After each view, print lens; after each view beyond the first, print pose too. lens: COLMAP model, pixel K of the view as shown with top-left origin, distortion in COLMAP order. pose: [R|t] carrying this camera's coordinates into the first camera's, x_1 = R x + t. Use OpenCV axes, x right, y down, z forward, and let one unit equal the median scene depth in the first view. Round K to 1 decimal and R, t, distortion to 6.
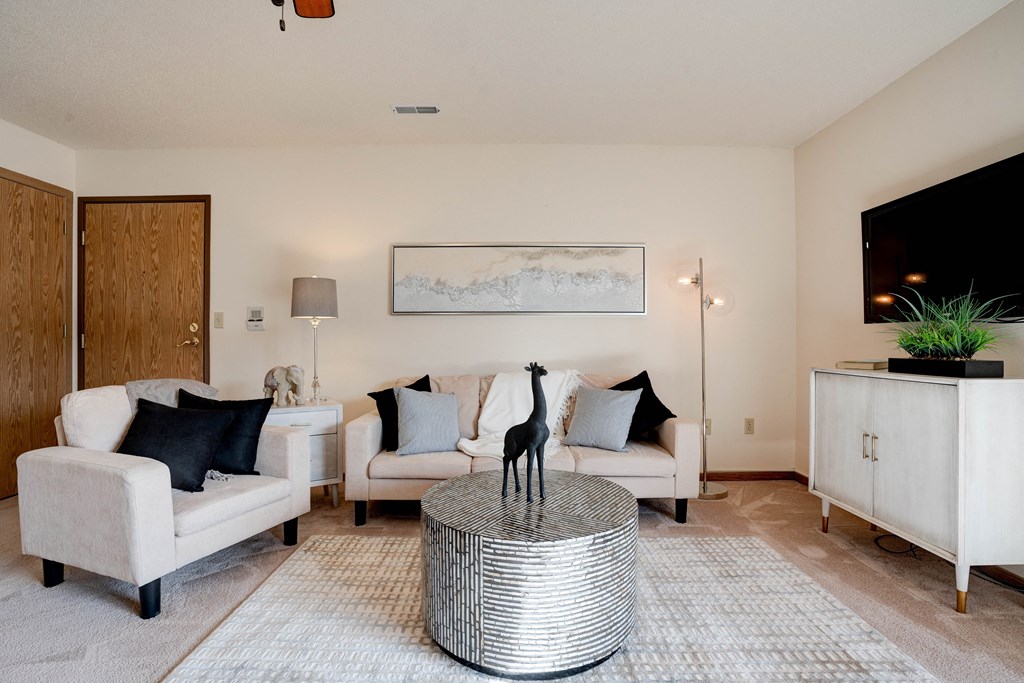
lens RADIAL K [[482.4, 0, 512.0], [0, 482.4, 341.5], [0, 0, 1]] dist [-0.073373, 0.030408]
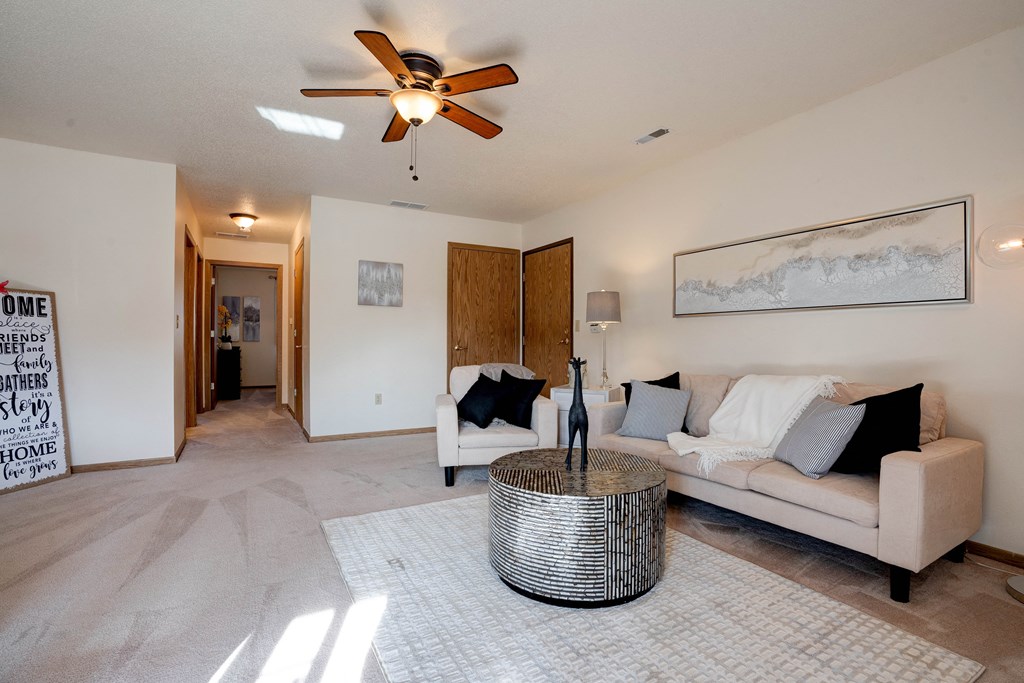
lens RADIAL K [[482.4, 0, 512.0], [0, 482.4, 341.5], [0, 0, 1]] dist [-0.073373, 0.030408]
pose [[0.492502, 0.003247, -0.870305, 0.526431], [-0.003549, 0.999992, 0.001723, -0.000482], [0.870304, 0.002240, 0.492510, 0.130016]]
